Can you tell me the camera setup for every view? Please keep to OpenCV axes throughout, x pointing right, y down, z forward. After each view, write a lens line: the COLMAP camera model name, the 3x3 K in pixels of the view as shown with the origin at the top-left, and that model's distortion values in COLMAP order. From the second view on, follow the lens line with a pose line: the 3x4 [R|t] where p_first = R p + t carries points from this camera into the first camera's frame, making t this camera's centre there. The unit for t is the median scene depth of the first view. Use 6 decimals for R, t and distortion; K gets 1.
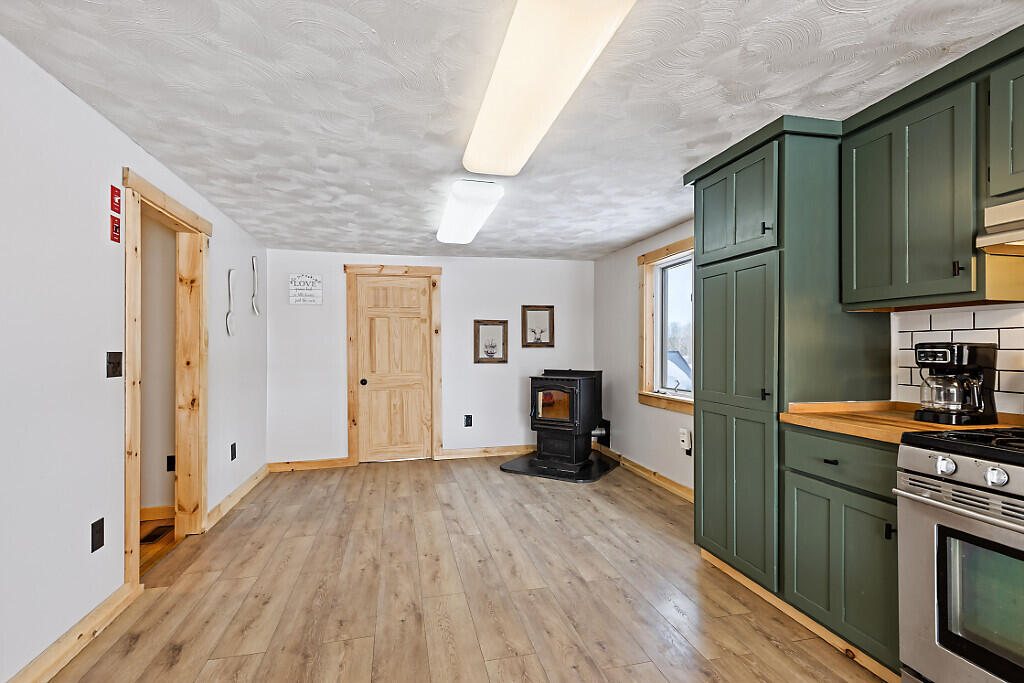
lens RADIAL K [[467.2, 0, 493.5], [0, 467.2, 348.1], [0, 0, 1]] dist [0.000033, -0.001542]
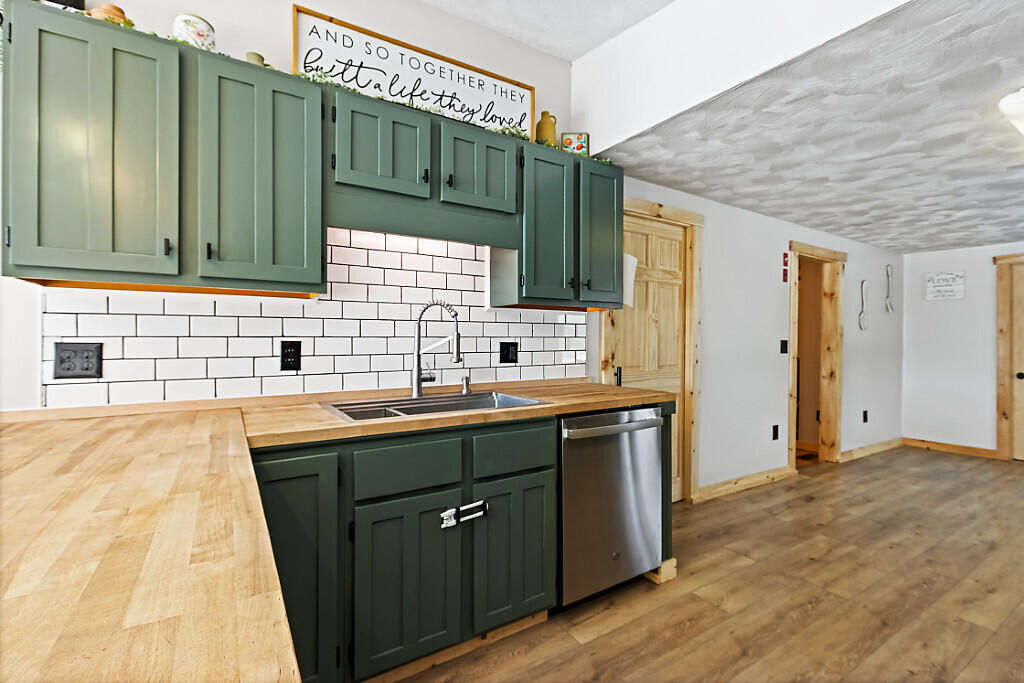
lens RADIAL K [[467.2, 0, 512.1], [0, 467.2, 340.1], [0, 0, 1]] dist [0.000033, -0.001542]
pose [[0.343719, 0.008516, -0.939034, 0.452986], [-0.007690, 0.999951, 0.006254, 0.003544], [0.939041, 0.005071, 0.343768, -0.529904]]
